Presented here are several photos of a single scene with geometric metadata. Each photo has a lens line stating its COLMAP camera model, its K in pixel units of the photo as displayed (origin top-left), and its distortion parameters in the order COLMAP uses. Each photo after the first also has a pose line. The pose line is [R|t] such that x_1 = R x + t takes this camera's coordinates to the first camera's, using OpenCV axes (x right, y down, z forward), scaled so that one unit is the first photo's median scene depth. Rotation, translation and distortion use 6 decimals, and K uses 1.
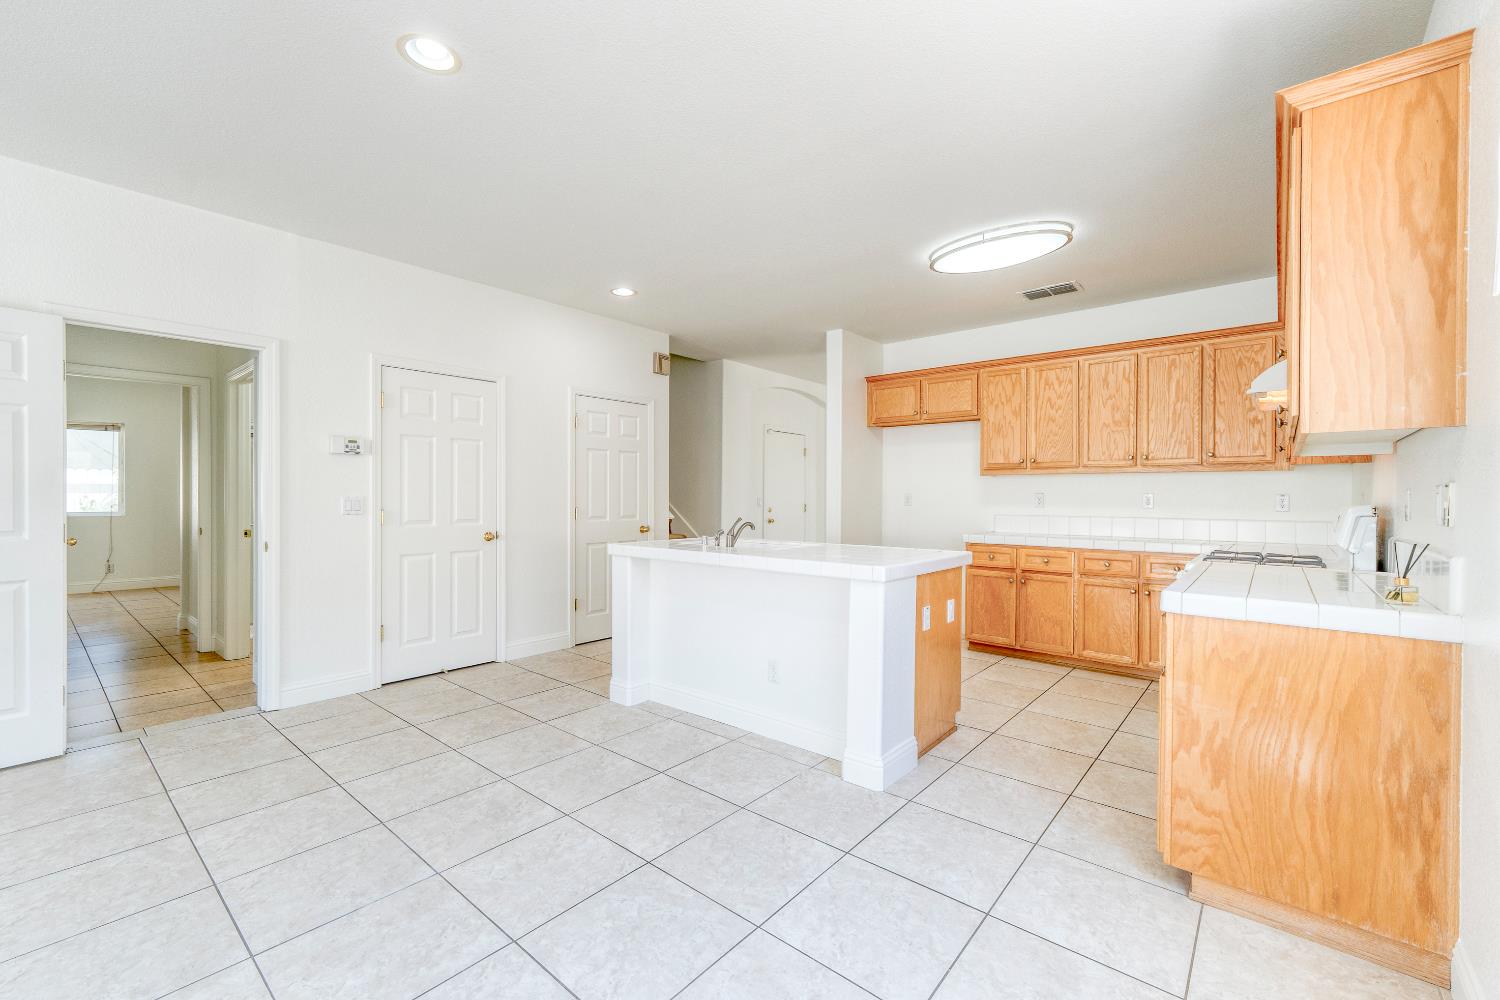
lens RADIAL K [[622.6, 0, 750.0], [0, 622.6, 500.0], [0, 0, 1]] dist [0.000833, 0.000309]
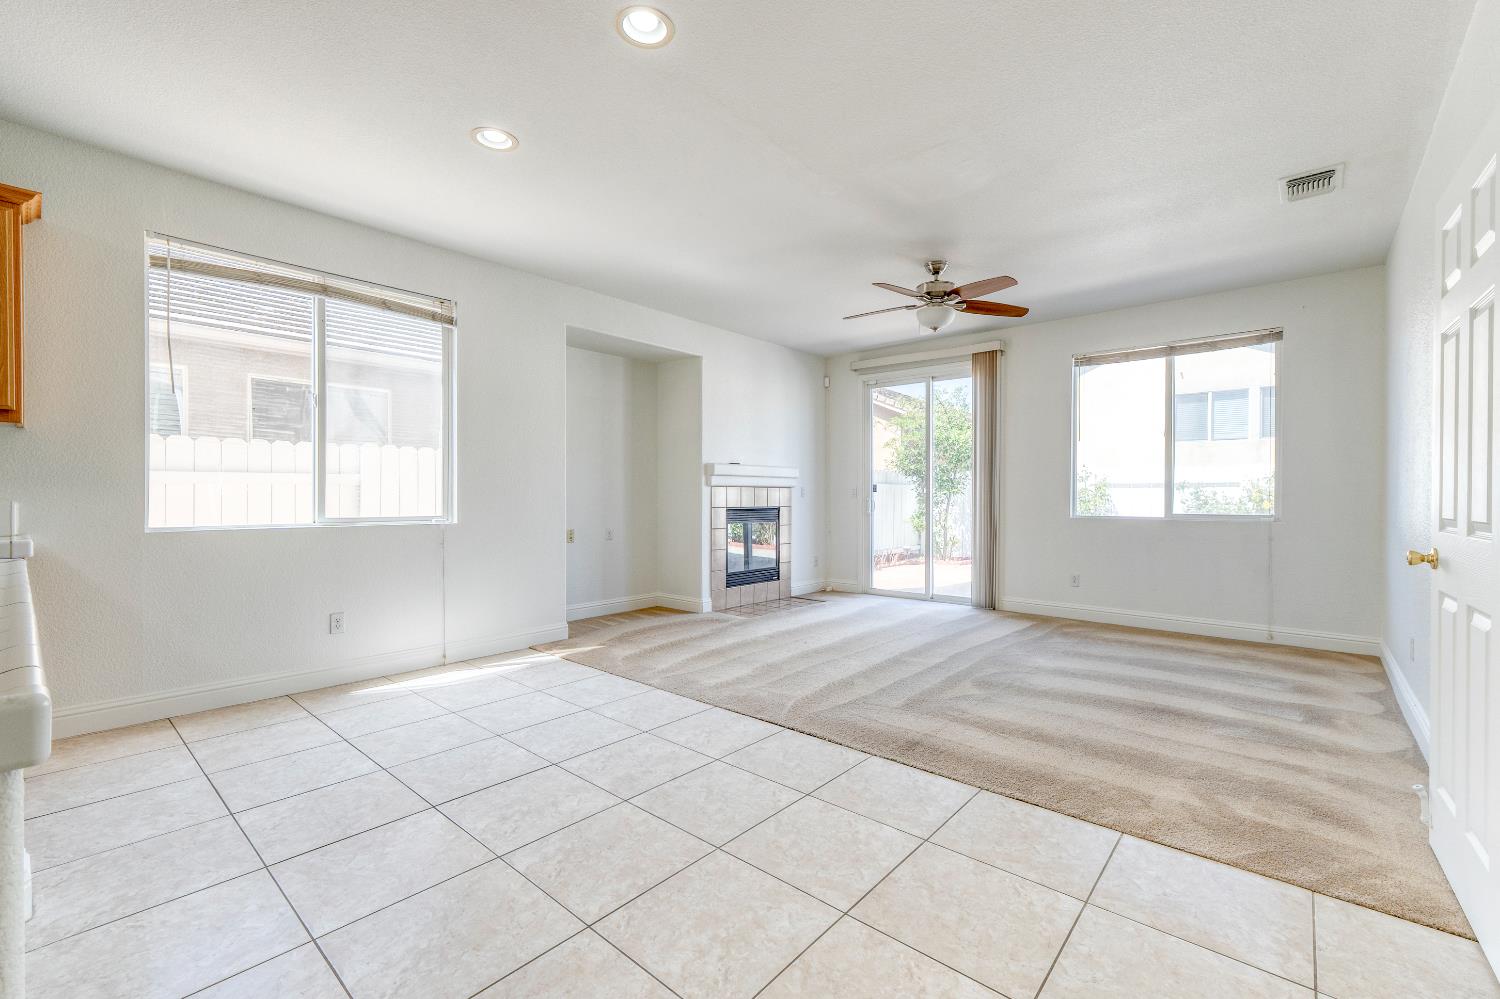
lens RADIAL K [[622.6, 0, 750.0], [0, 622.6, 499.5], [0, 0, 1]] dist [0.000833, 0.000309]
pose [[-0.999825, -0.008549, 0.016640, -0.673156], [-0.008362, 0.999901, 0.011304, 0.036581], [-0.016735, 0.011163, -0.999798, 1.925612]]
